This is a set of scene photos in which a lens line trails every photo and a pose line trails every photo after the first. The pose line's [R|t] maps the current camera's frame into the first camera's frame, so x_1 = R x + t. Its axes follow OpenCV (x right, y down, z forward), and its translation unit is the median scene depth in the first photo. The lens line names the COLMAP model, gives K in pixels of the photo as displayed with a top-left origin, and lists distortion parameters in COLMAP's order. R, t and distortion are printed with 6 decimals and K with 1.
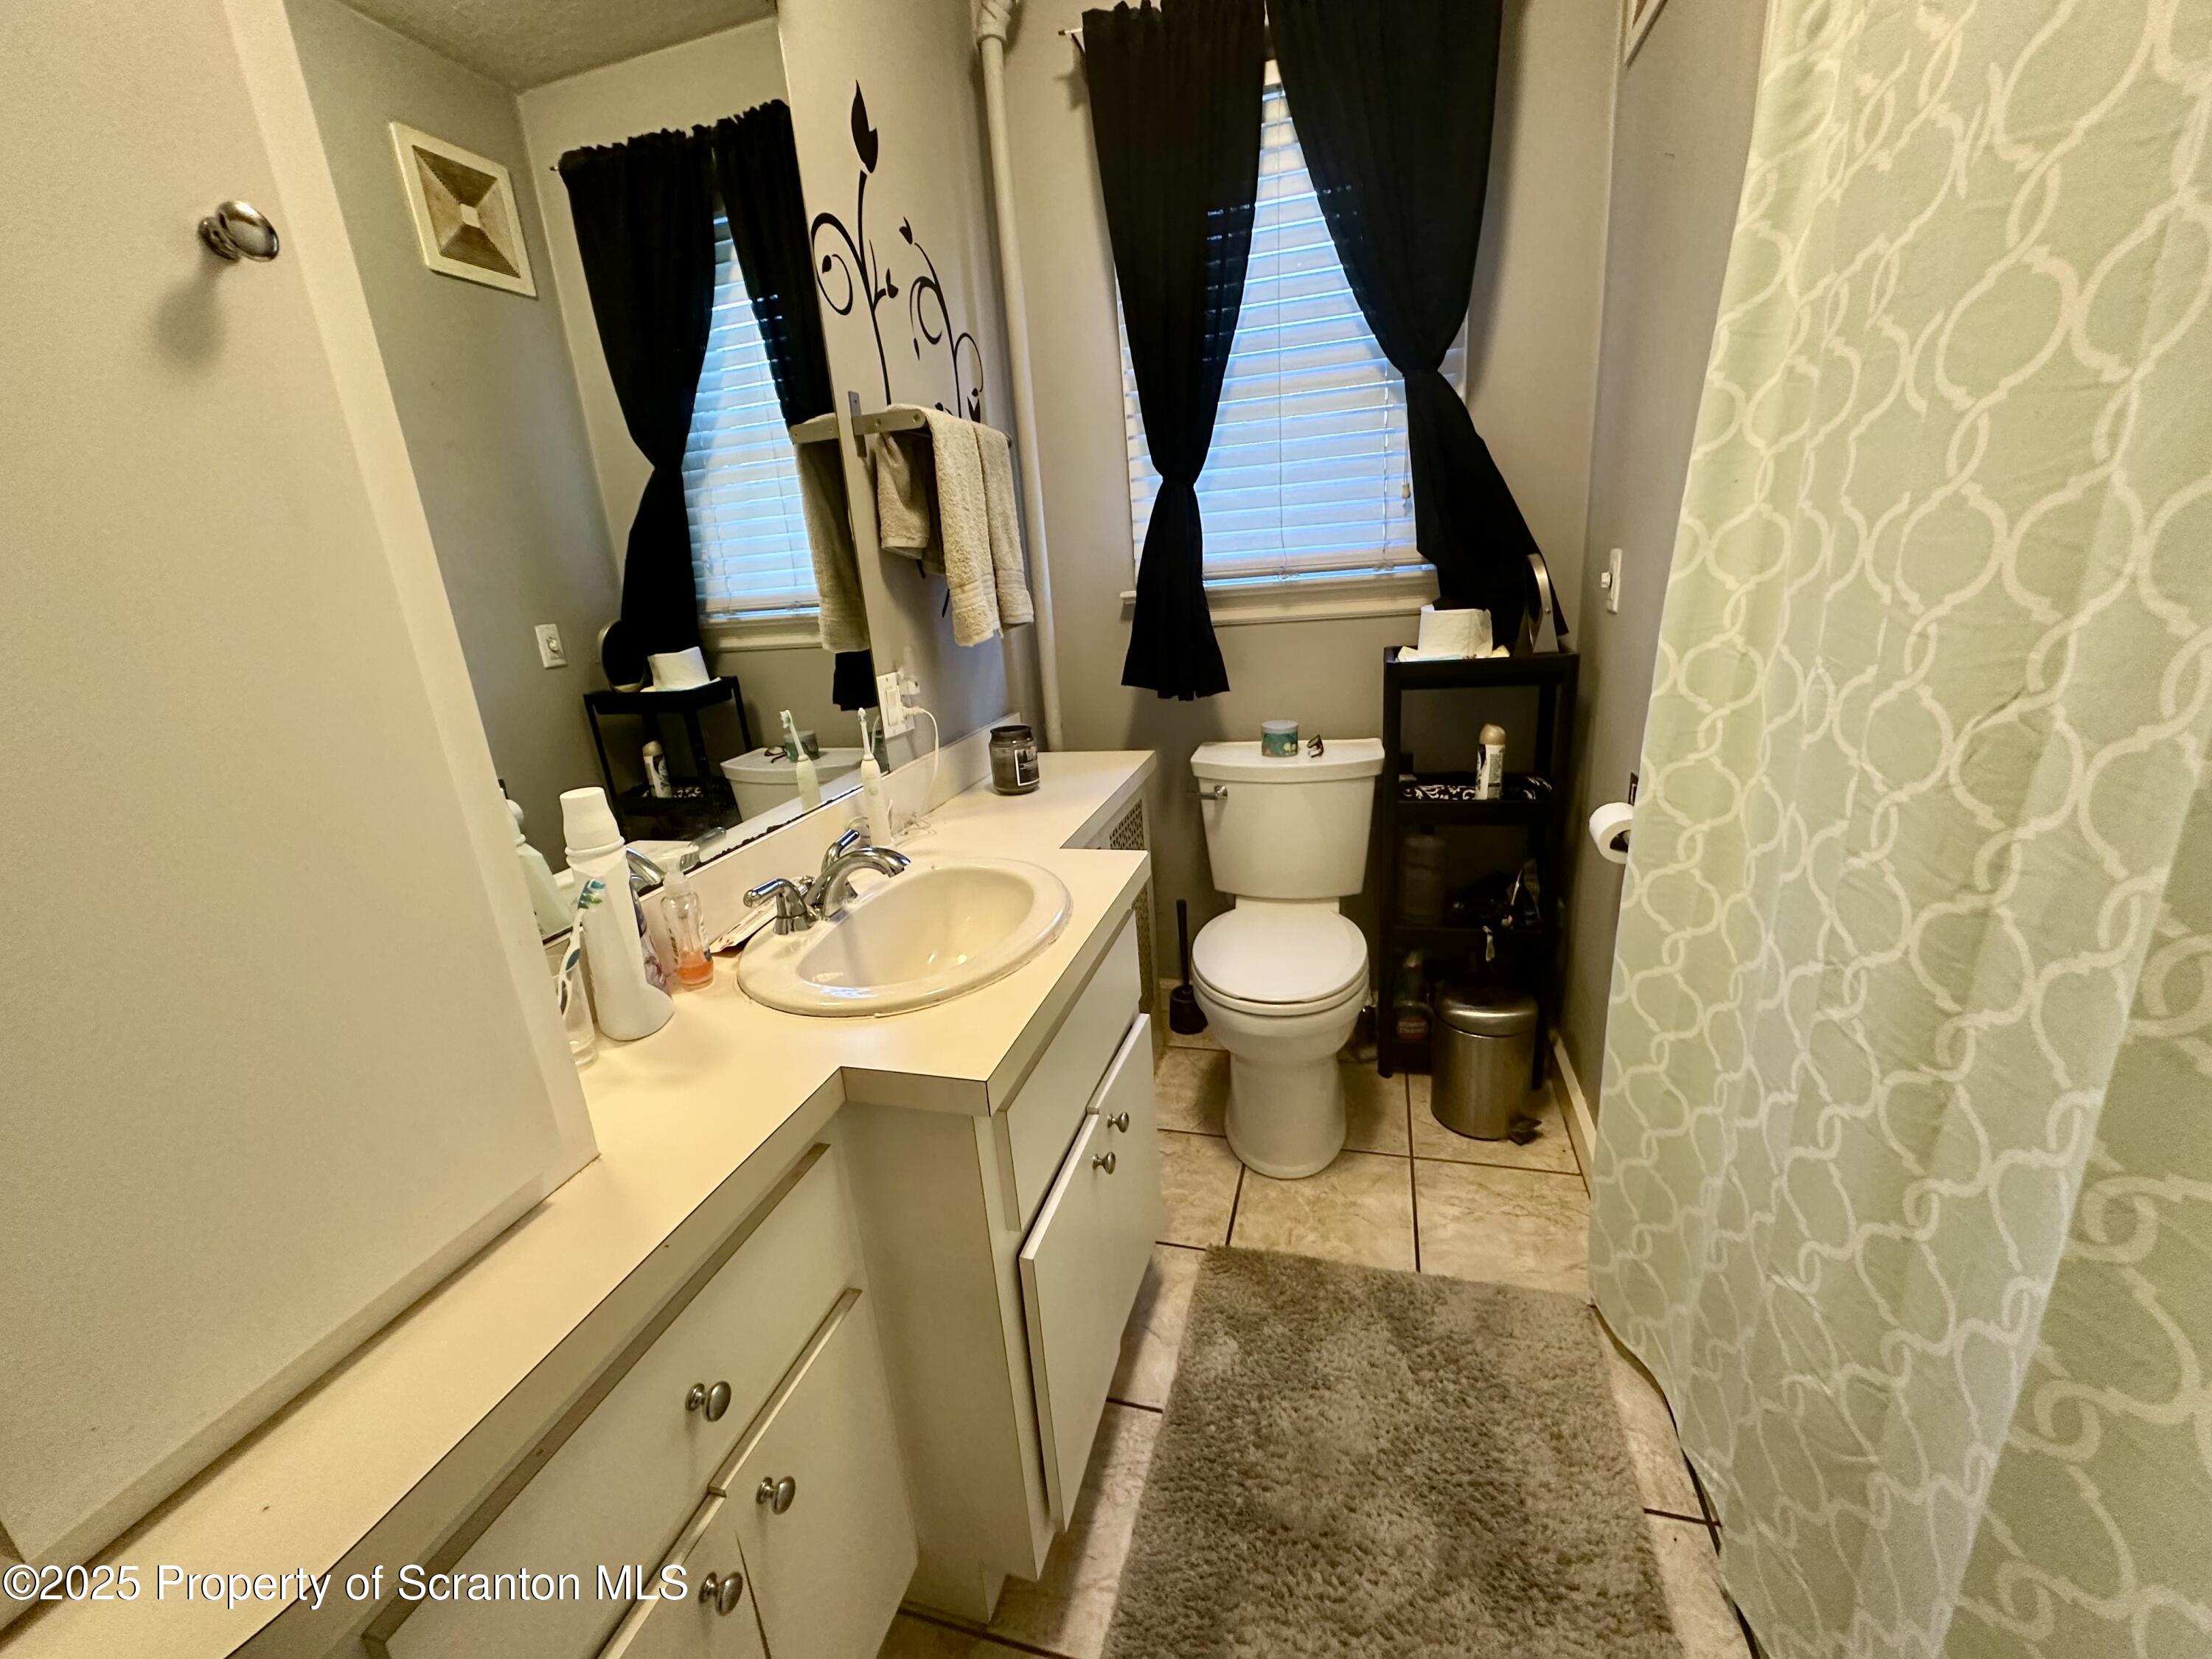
lens RADIAL K [[883.3, 0, 1101.7], [0, 883.3, 828.1], [0, 0, 1]] dist [-0.006036, 0.001340]
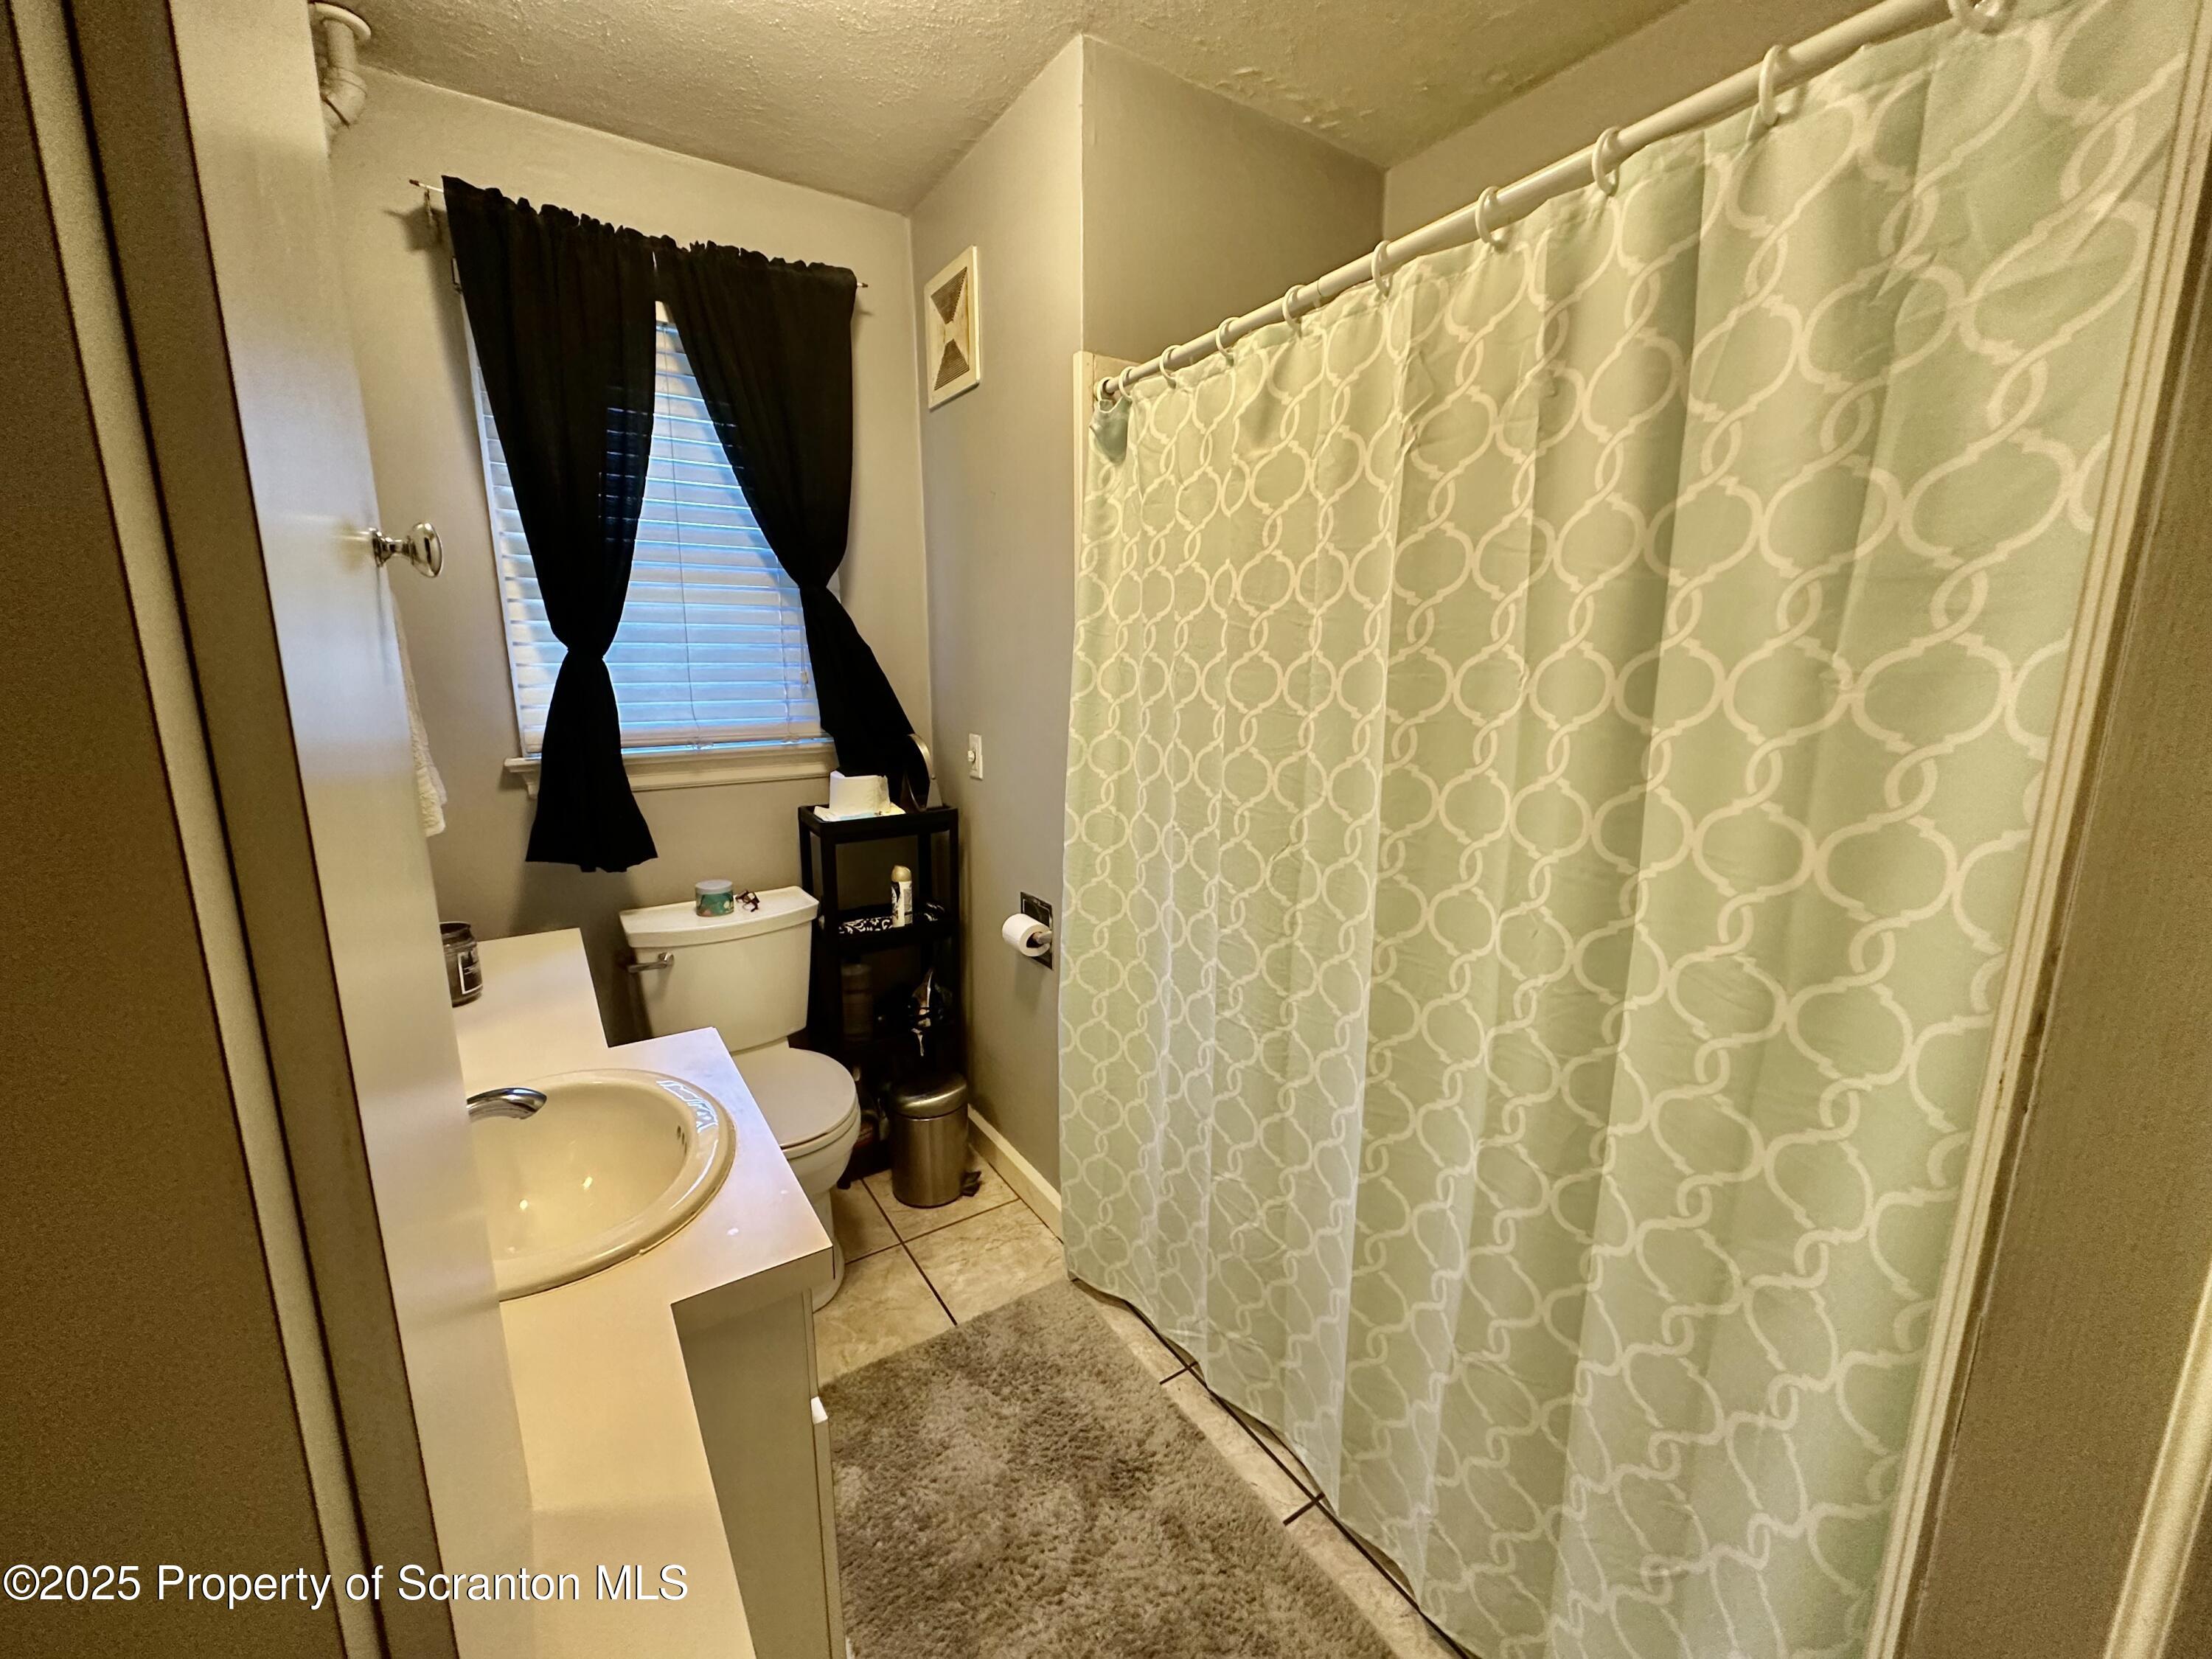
lens RADIAL K [[883.3, 0, 1101.7], [0, 883.3, 828.1], [0, 0, 1]] dist [-0.006036, 0.001340]
pose [[0.646211, -0.070254, 0.759918, -0.478752], [0.172053, 0.983530, -0.055381, -0.076965], [-0.743511, 0.166534, 0.647655, -0.045519]]
